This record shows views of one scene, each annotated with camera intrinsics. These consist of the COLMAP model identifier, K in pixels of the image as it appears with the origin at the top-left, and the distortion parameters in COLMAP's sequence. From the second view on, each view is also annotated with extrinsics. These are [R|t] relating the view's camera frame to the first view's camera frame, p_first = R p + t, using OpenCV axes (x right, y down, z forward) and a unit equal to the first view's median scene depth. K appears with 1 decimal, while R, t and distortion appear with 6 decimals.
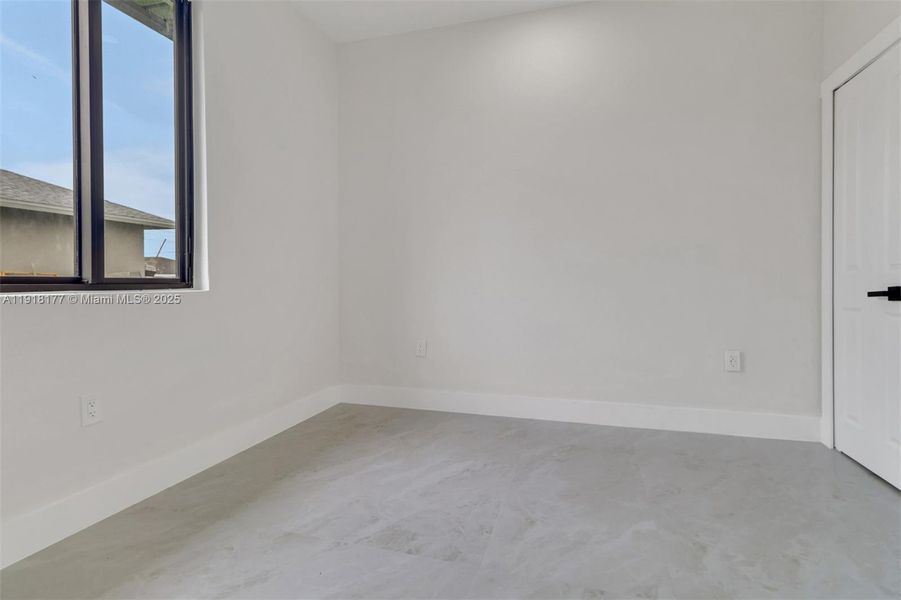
lens RADIAL K [[429.3, 0, 452.2], [0, 429.3, 286.9], [0, 0, 1]] dist [0.014259, -0.002957]
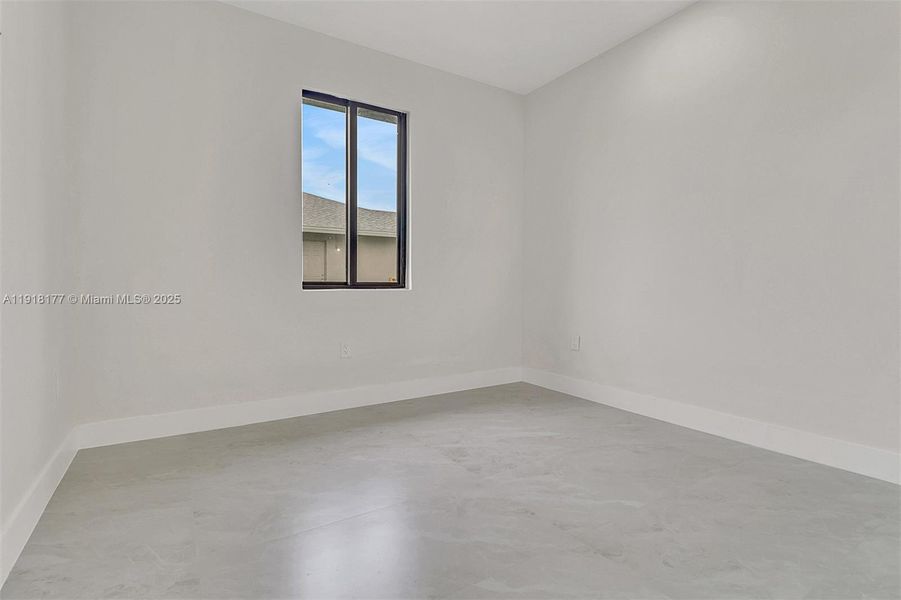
lens RADIAL K [[429.3, 0, 458.3], [0, 429.3, 290.9], [0, 0, 1]] dist [0.014259, -0.002957]
pose [[0.761685, 0.013433, -0.647809, 0.513171], [-0.010365, 0.999910, 0.008548, -0.002281], [0.647865, 0.000204, 0.761755, -0.092679]]
